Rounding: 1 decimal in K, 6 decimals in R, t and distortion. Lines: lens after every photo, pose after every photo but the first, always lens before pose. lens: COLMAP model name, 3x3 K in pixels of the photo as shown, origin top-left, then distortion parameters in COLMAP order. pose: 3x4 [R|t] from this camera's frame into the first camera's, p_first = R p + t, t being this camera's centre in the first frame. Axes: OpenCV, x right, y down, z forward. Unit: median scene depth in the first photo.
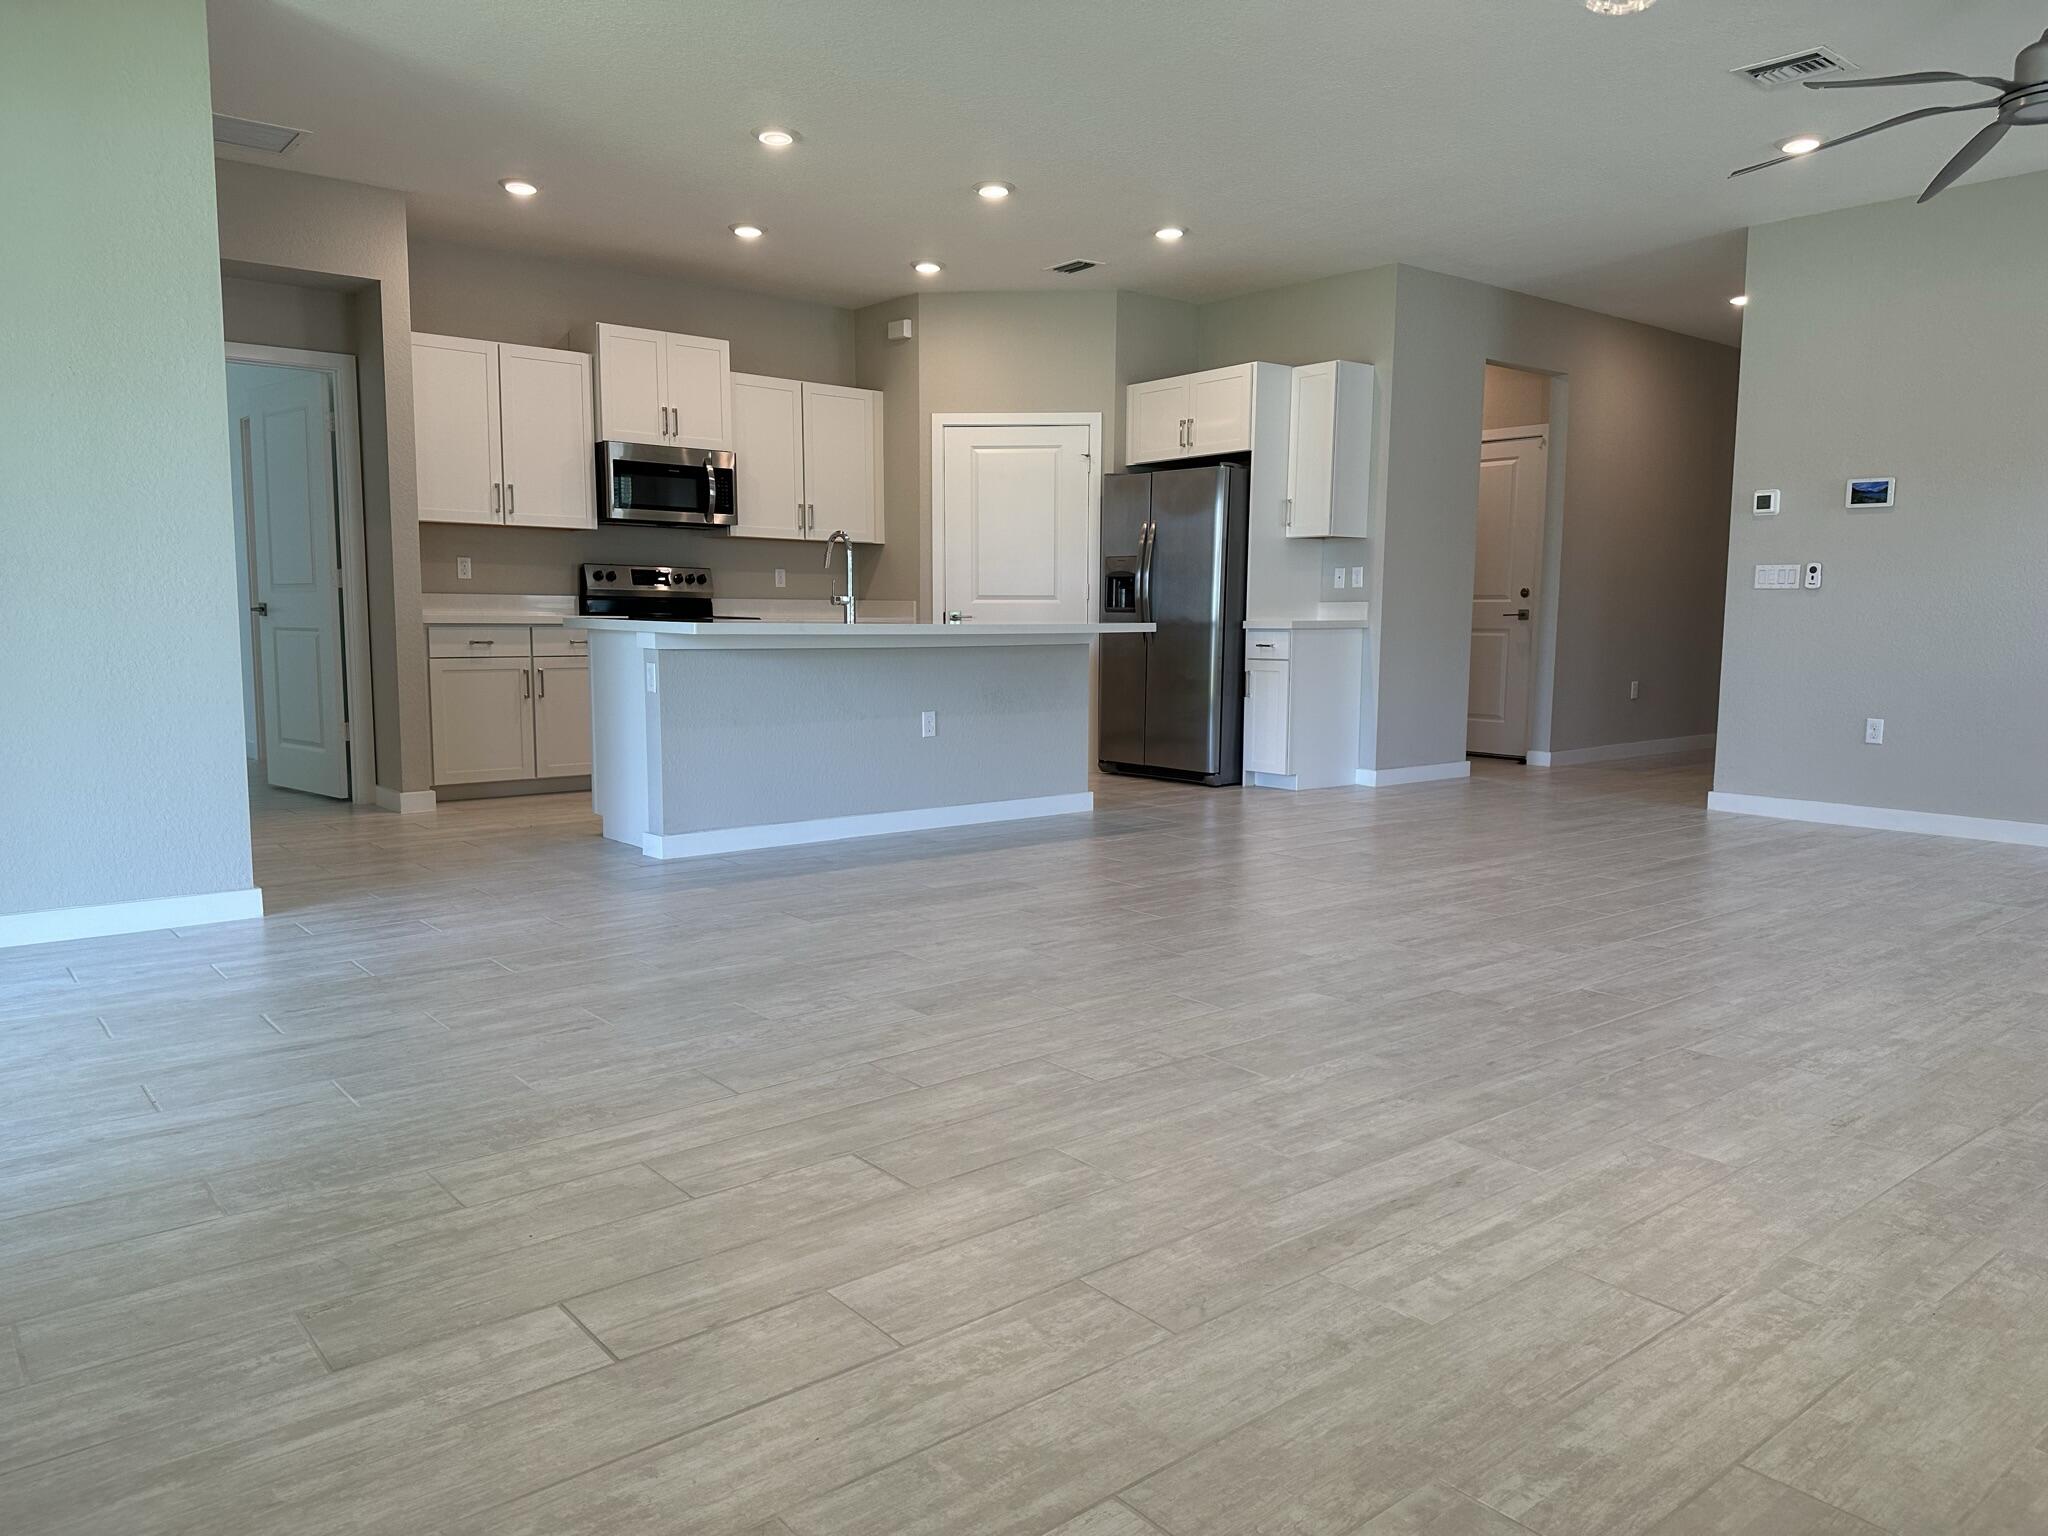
lens RADIAL K [[1423.9, 0, 1035.8], [0, 1423.9, 779.7], [0, 0, 1]] dist [0.094177, -0.118176]
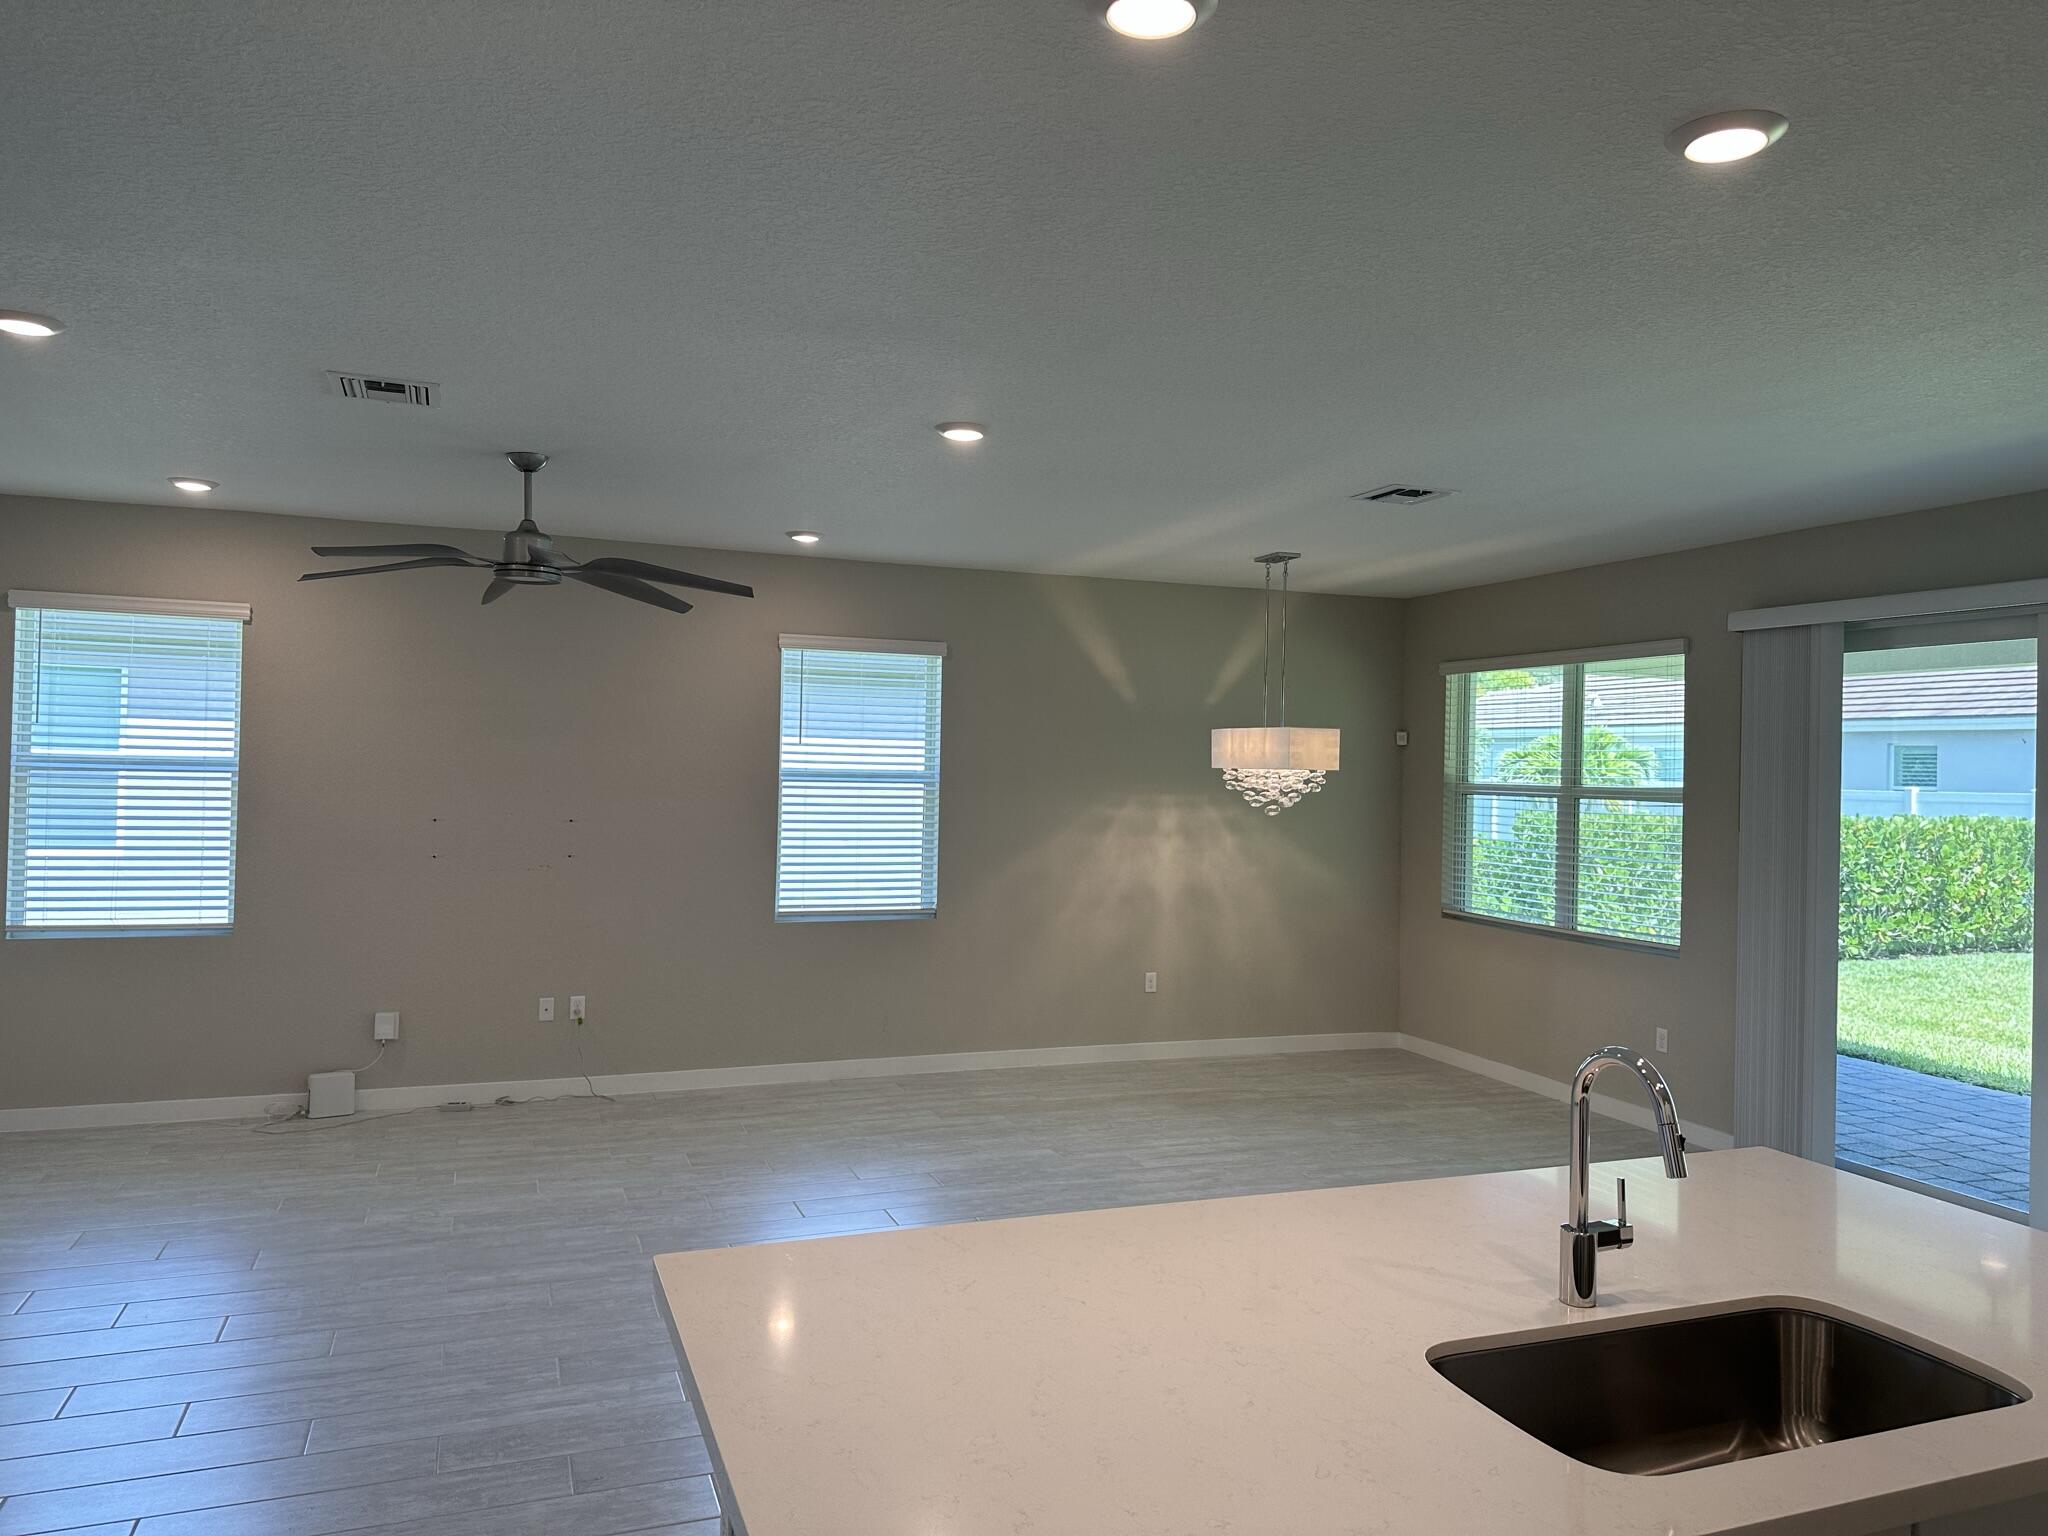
lens RADIAL K [[1423.9, 0, 1022.1], [0, 1423.9, 757.4], [0, 0, 1]] dist [0.094177, -0.118176]
pose [[-0.943326, -0.022573, 0.331098, -0.093895], [0.014319, 0.993987, 0.108562, -0.226335], [-0.331558, 0.107150, -0.937330, 1.094178]]
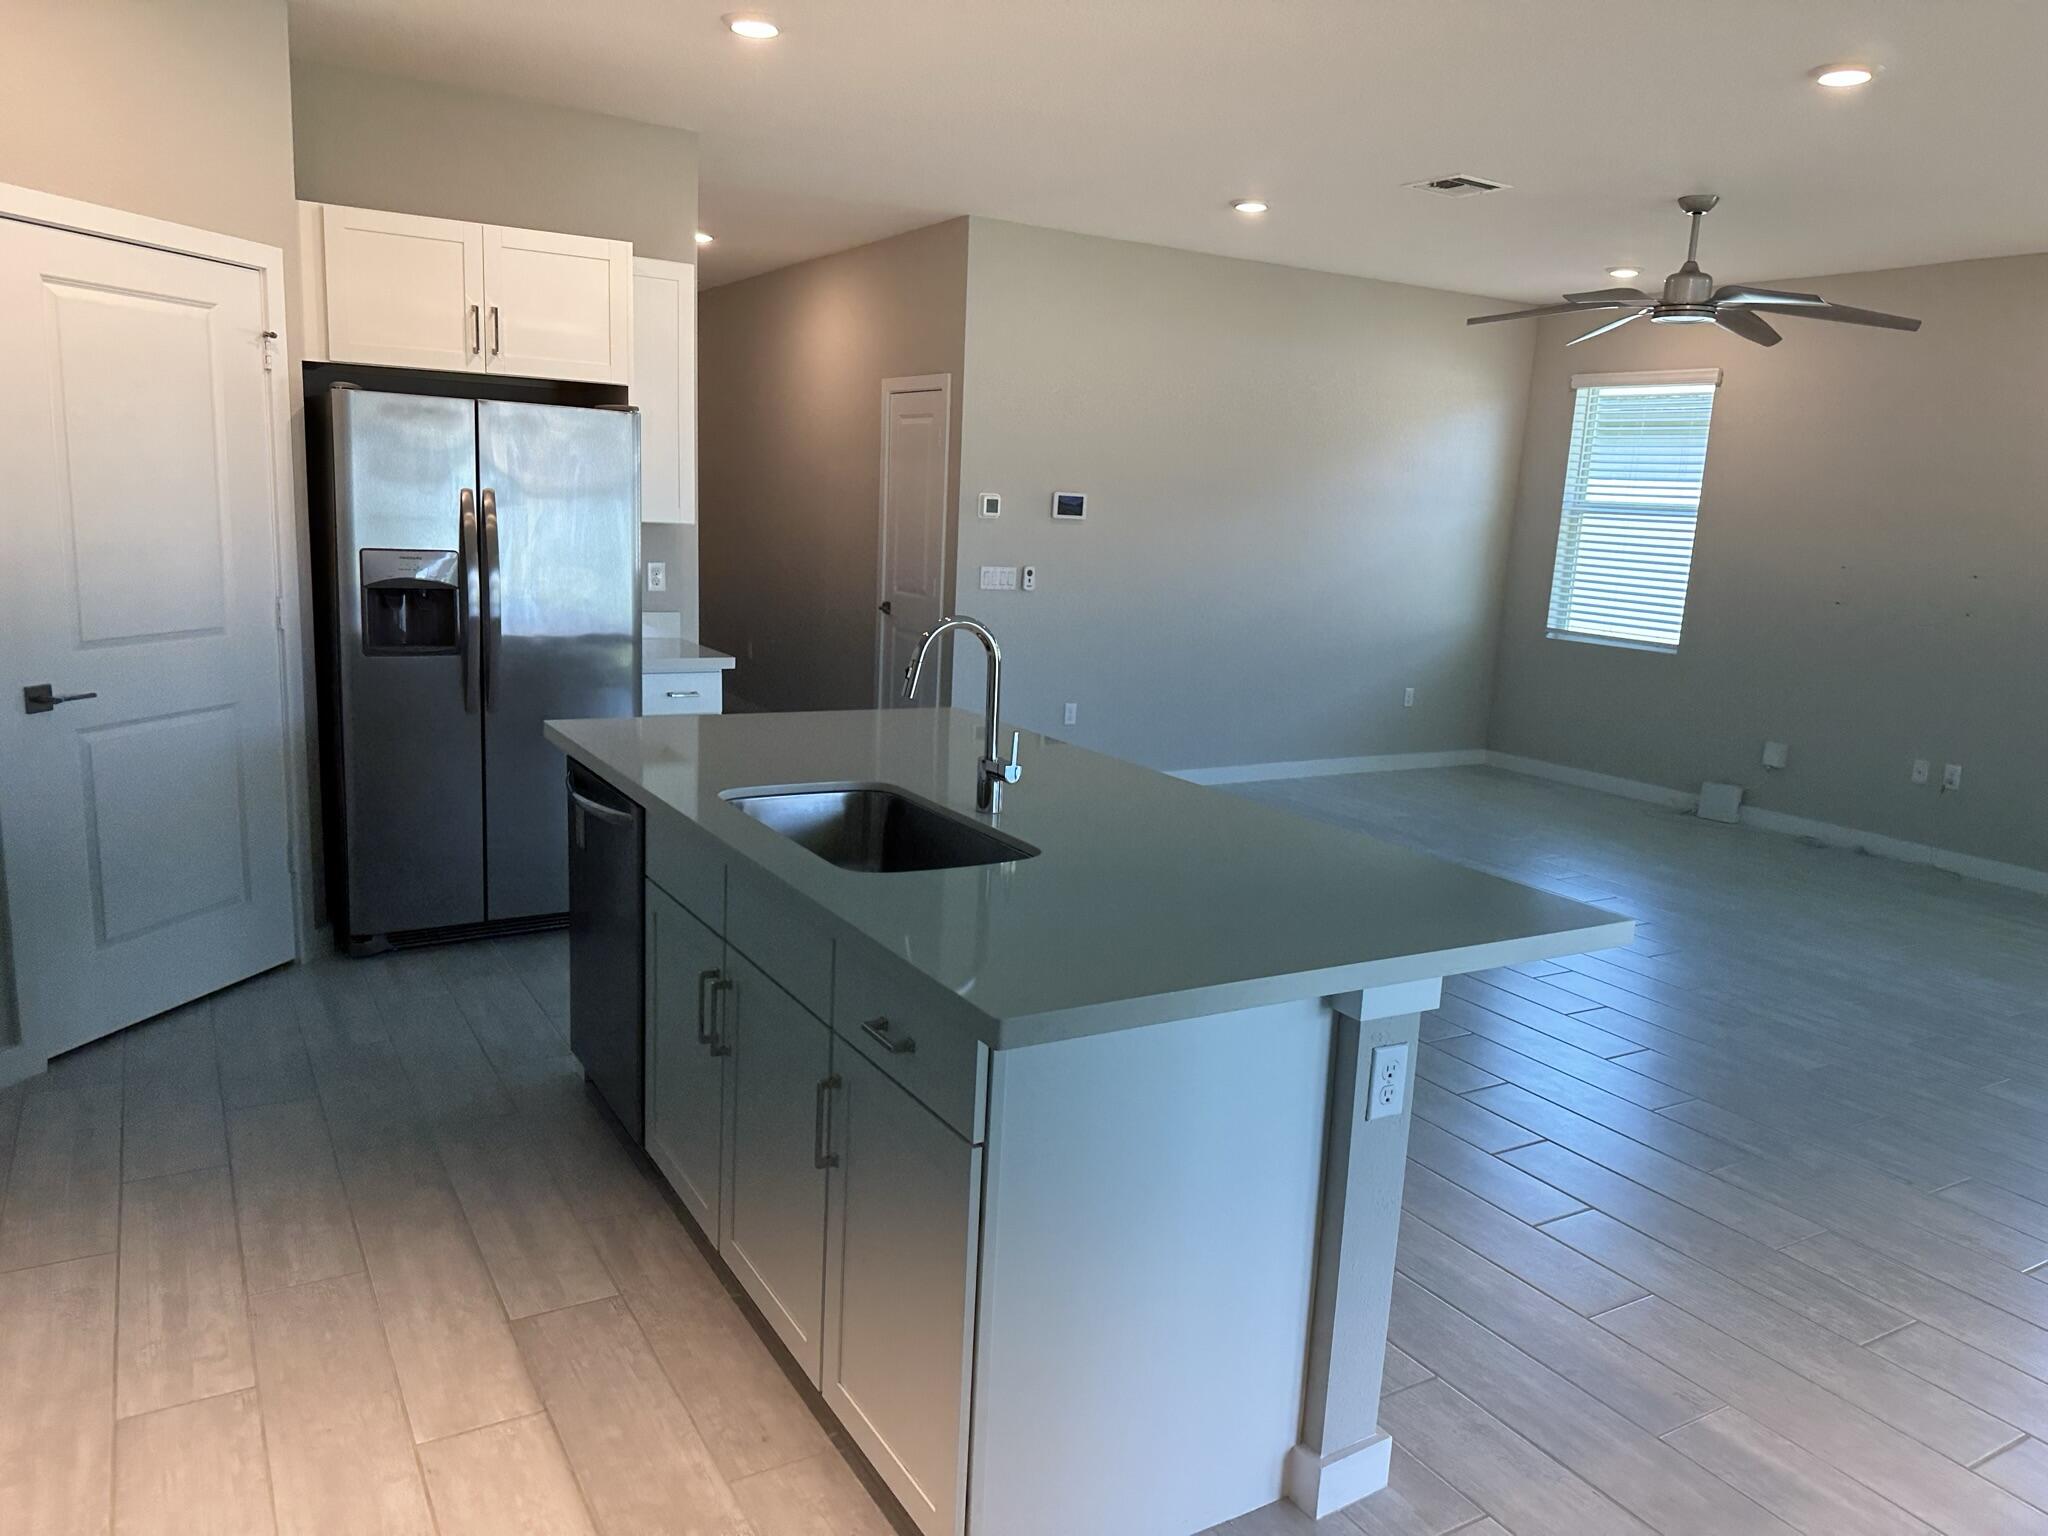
lens RADIAL K [[1423.9, 0, 1024.8], [0, 1423.9, 773.1], [0, 0, 1]] dist [0.094177, -0.118176]
pose [[0.155461, -0.185410, 0.970286, -0.463972], [0.070061, 0.981824, 0.176390, -0.164280], [-0.985354, 0.040558, 0.165625, 0.737060]]
